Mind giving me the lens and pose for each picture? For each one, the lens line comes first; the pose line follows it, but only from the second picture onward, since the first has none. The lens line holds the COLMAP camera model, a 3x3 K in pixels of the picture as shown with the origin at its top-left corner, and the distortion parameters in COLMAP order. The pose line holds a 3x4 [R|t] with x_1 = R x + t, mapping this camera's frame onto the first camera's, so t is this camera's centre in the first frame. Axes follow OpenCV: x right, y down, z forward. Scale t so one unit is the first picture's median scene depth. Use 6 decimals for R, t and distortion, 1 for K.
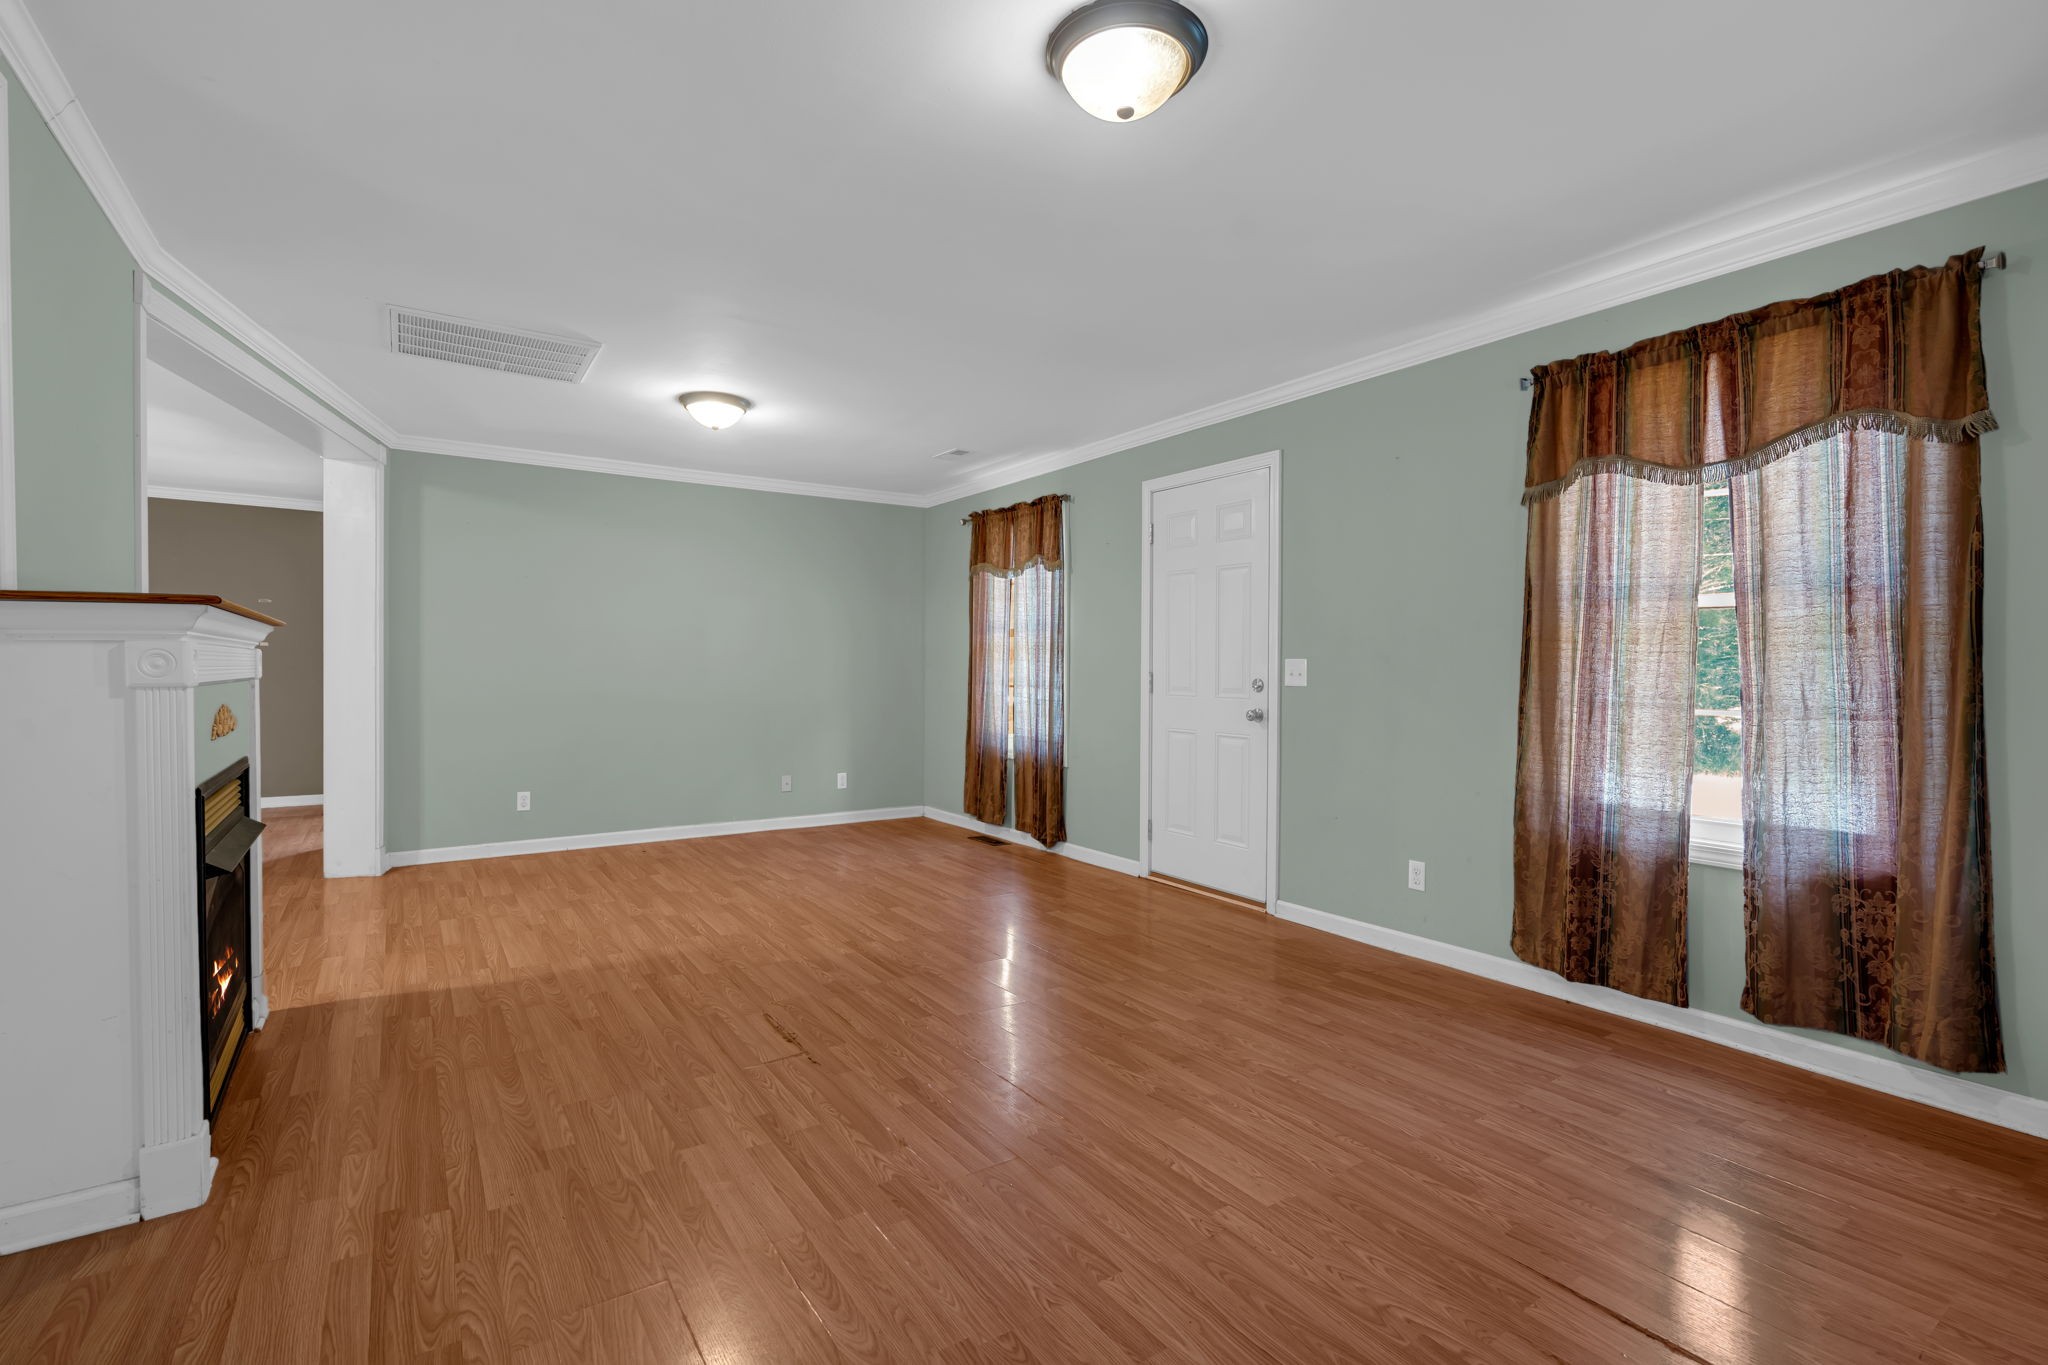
lens RADIAL K [[929.4, 0, 1029.9], [0, 929.4, 679.7], [0, 0, 1]] dist [-0.010377, 0.006078]
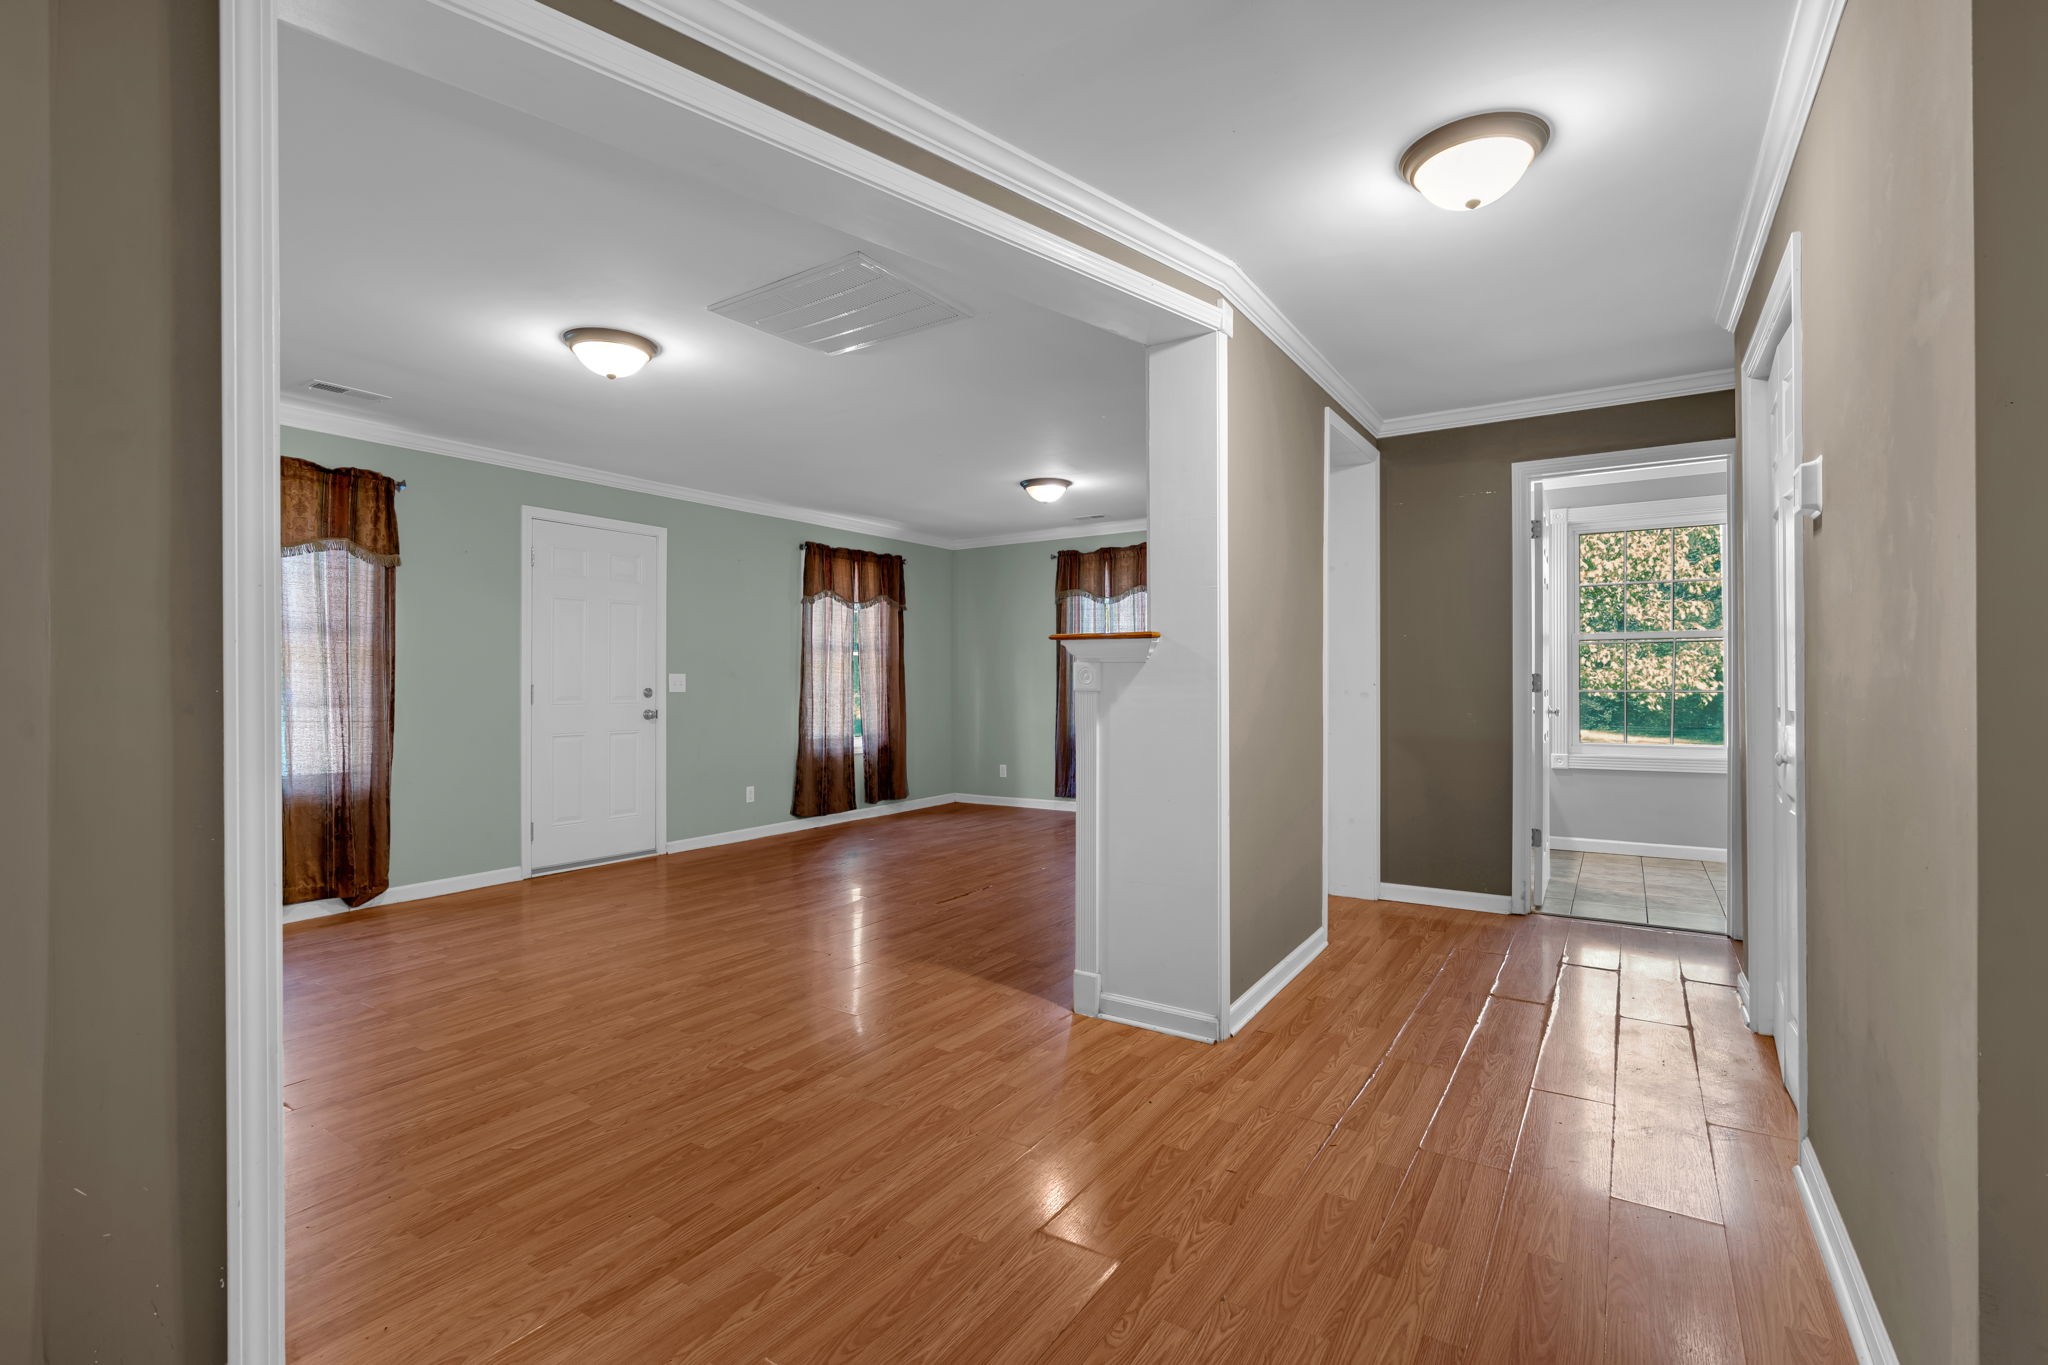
lens RADIAL K [[929.4, 0, 1029.9], [0, 929.4, 679.7], [0, 0, 1]] dist [-0.010377, 0.006078]
pose [[-0.387227, -0.001387, 0.921983, -1.278457], [0.015757, 0.999843, 0.008122, -0.016045], [-0.921850, 0.017673, -0.387145, 1.045362]]
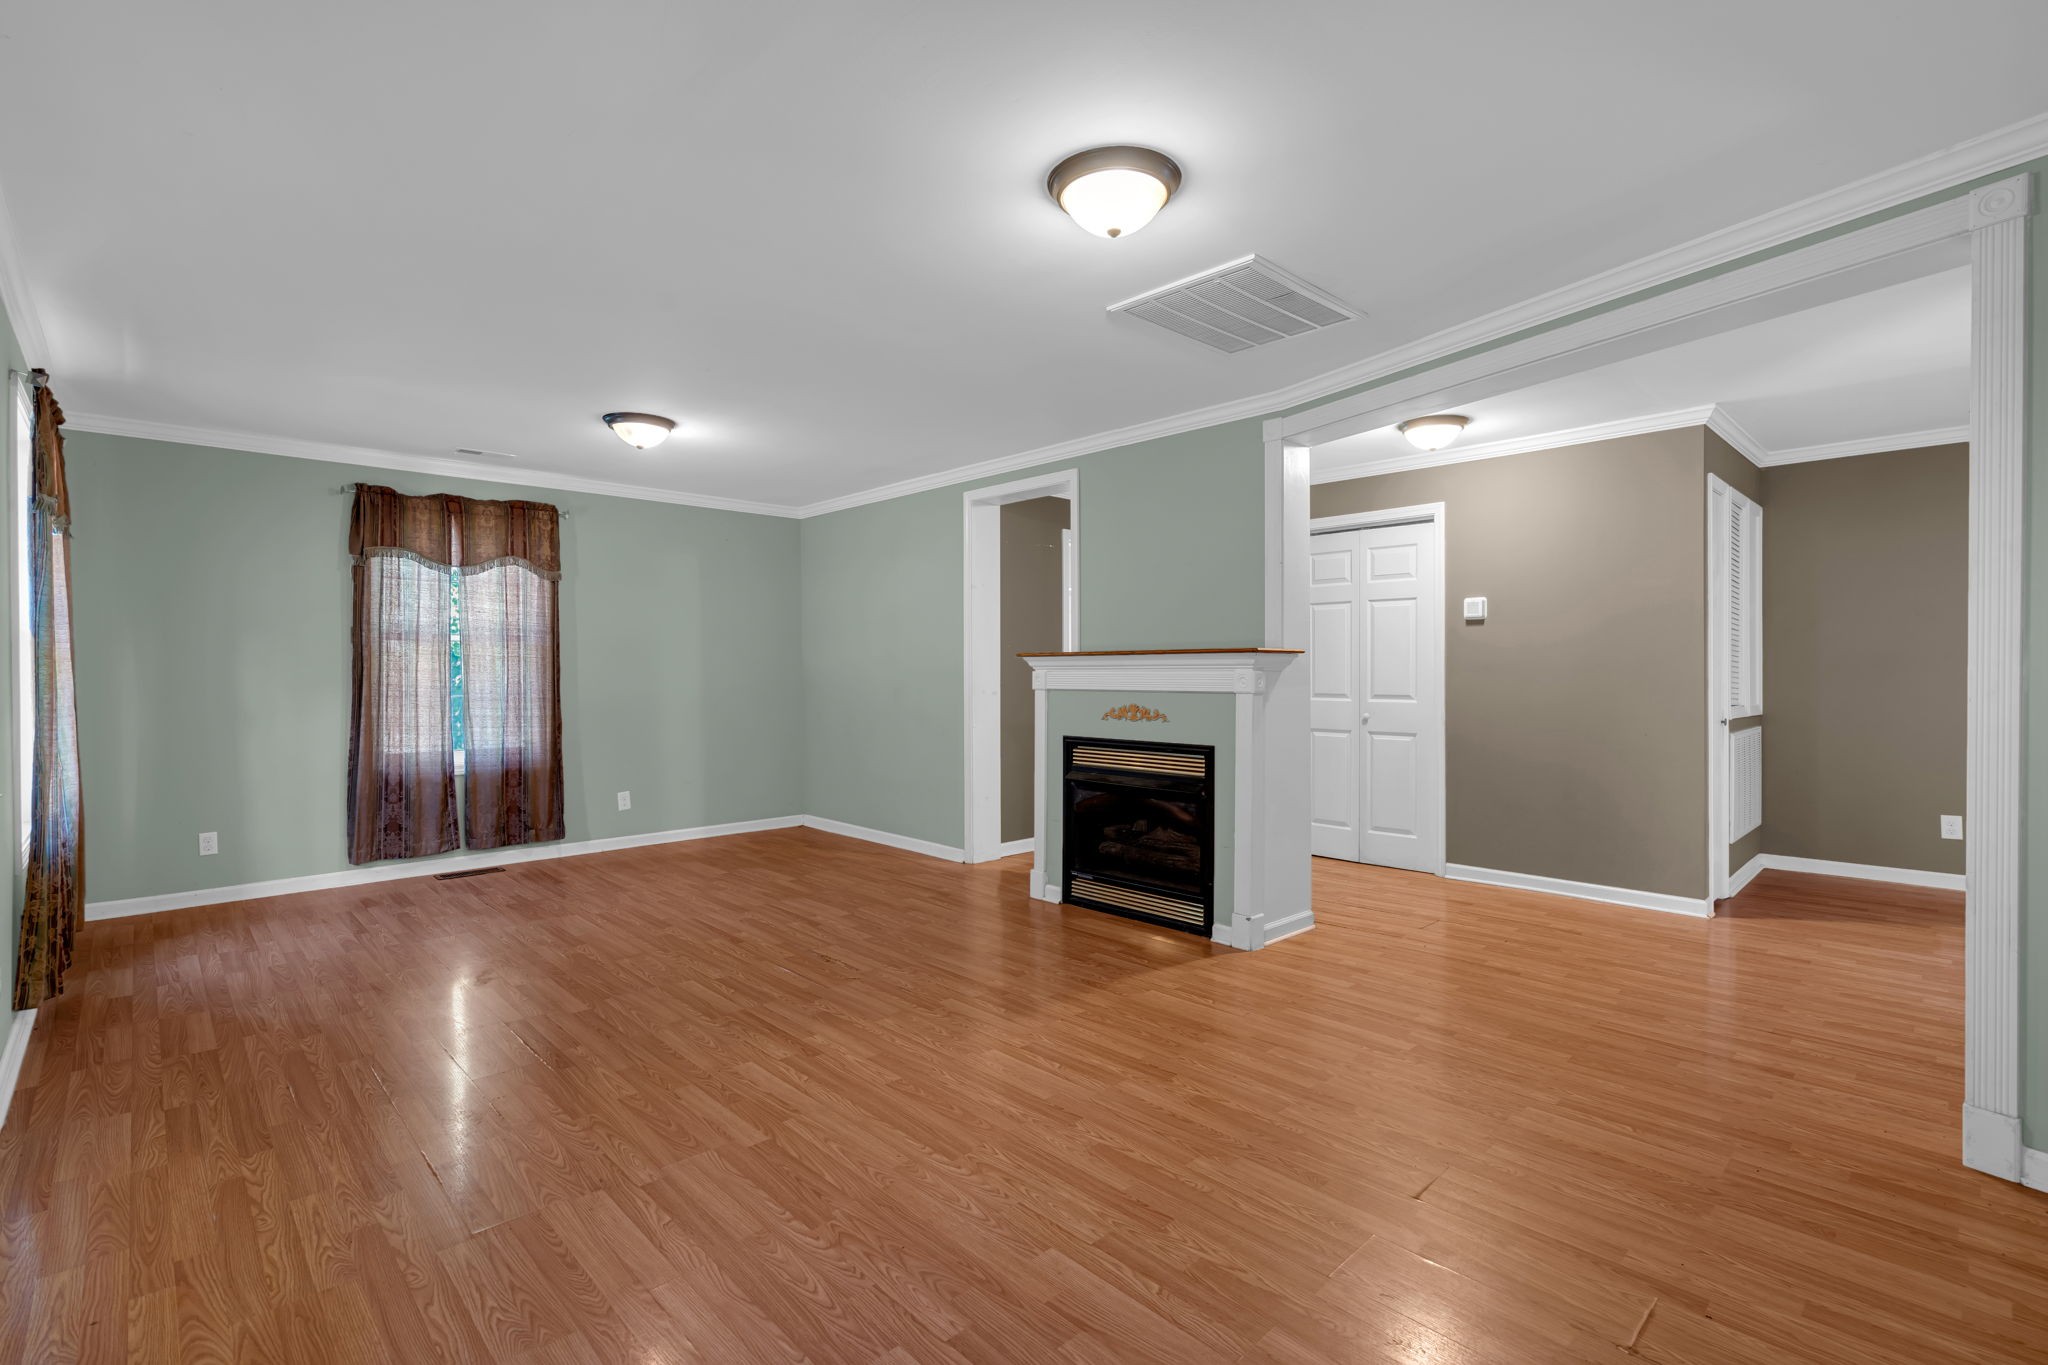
lens RADIAL K [[929.4, 0, 1029.9], [0, 929.4, 679.7], [0, 0, 1]] dist [-0.010377, 0.006078]
pose [[-0.985725, 0.000107, -0.168361, -0.218559], [-0.003827, 0.999727, 0.023039, -0.035345], [0.168317, 0.023354, -0.985456, 1.607294]]
